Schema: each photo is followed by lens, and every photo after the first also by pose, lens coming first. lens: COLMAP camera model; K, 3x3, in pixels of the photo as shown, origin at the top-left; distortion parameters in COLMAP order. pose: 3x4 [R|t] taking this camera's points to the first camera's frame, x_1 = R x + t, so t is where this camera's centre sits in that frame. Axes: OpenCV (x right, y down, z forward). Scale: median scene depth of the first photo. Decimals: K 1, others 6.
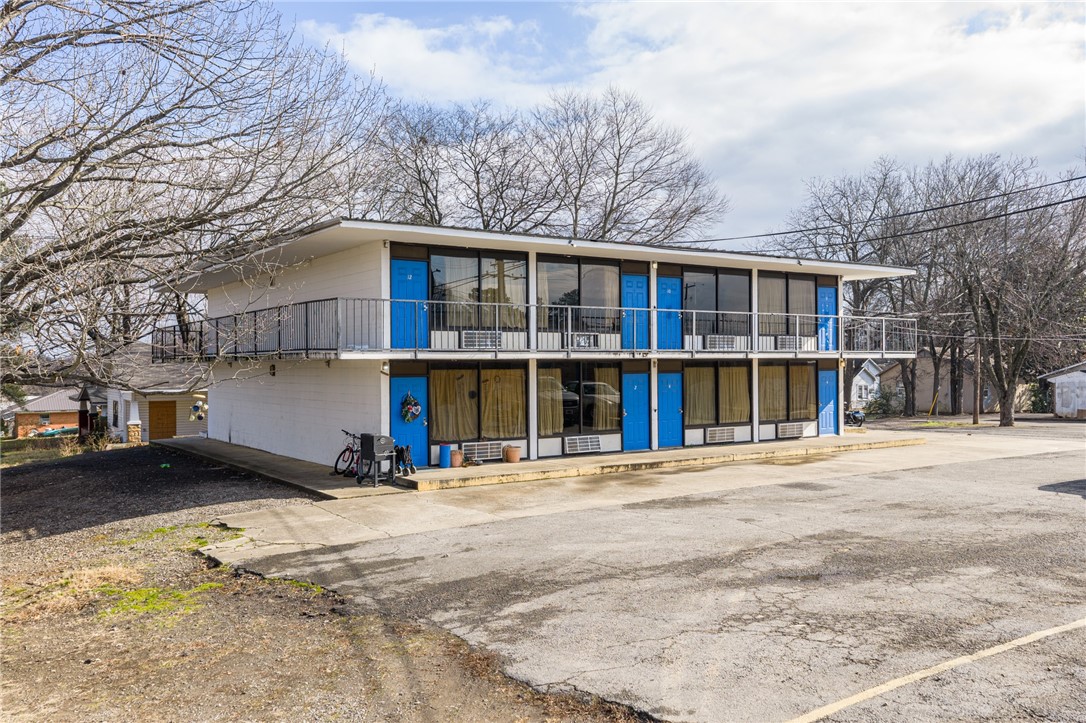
lens RADIAL K [[916.3, 0, 543.0], [0, 916.3, 361.5], [0, 0, 1]] dist [0.027518, -0.015261]
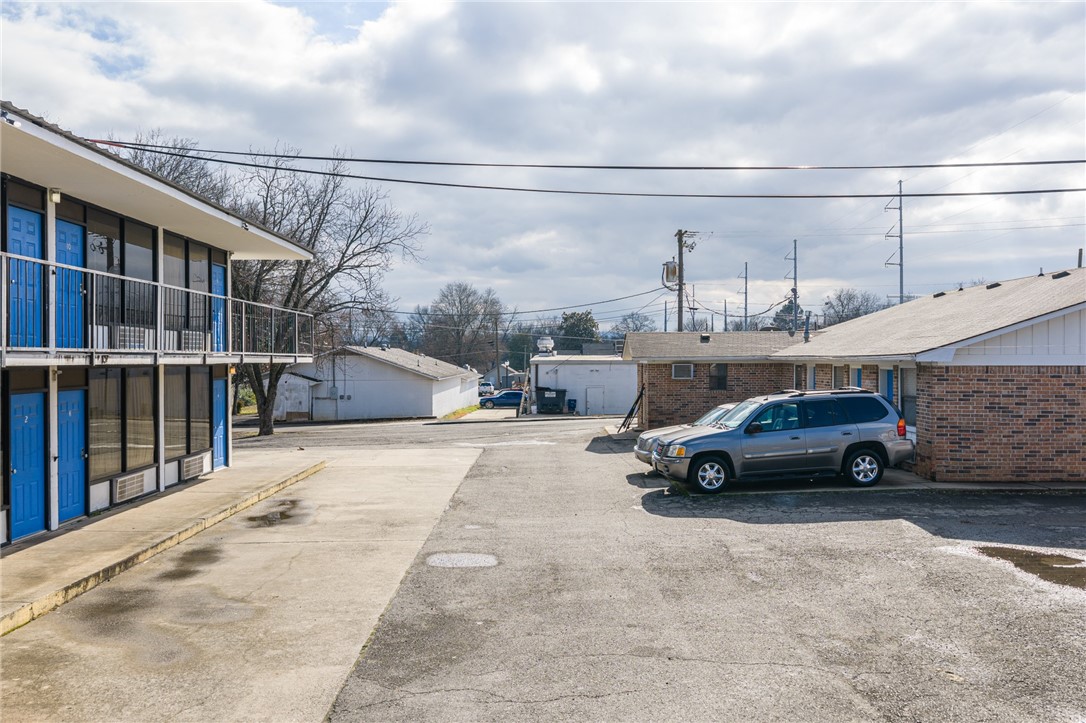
lens RADIAL K [[898.2, 0, 543.0], [0, 898.2, 361.5], [0, 0, 1]] dist [0.011893, -0.001459]
pose [[0.535831, 0.002332, 0.844322, -0.178545], [-0.004087, 0.999992, -0.000168, -0.006492], [-0.844315, -0.003361, 0.535837, 0.455039]]
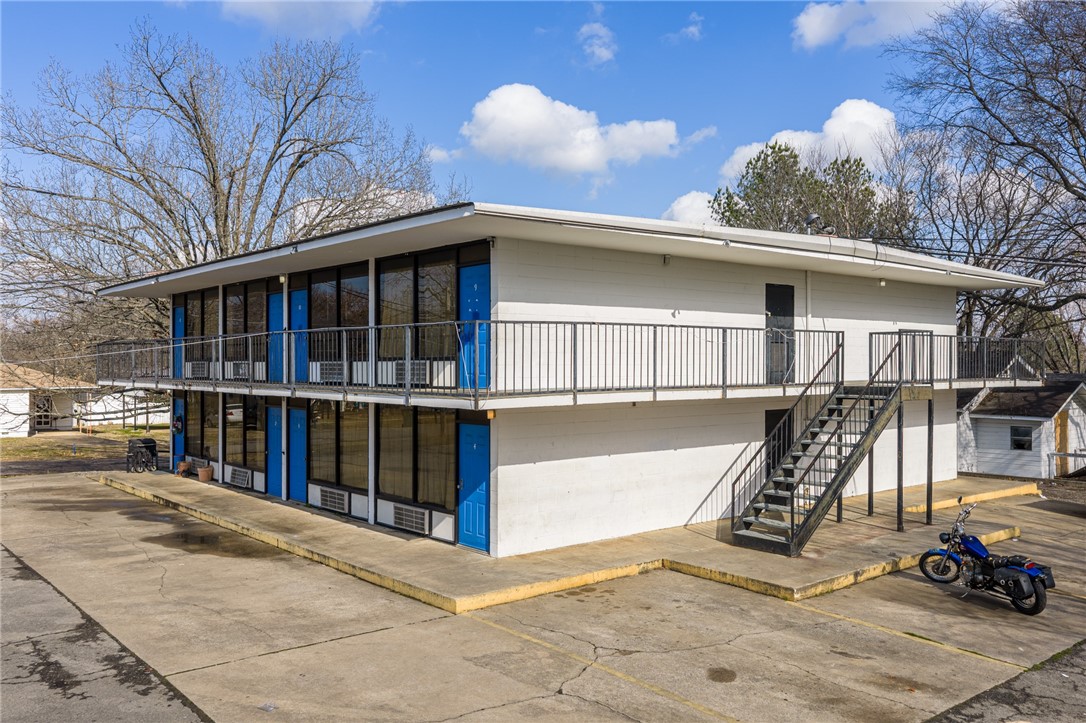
lens RADIAL K [[898.2, 0, 543.0], [0, 898.2, 361.5], [0, 0, 1]] dist [0.011893, -0.001459]
pose [[0.120348, 0.007466, -0.992704, 0.944714], [-0.000688, 0.999972, 0.007437, -0.035167], [0.992732, -0.000212, 0.120350, 1.115543]]
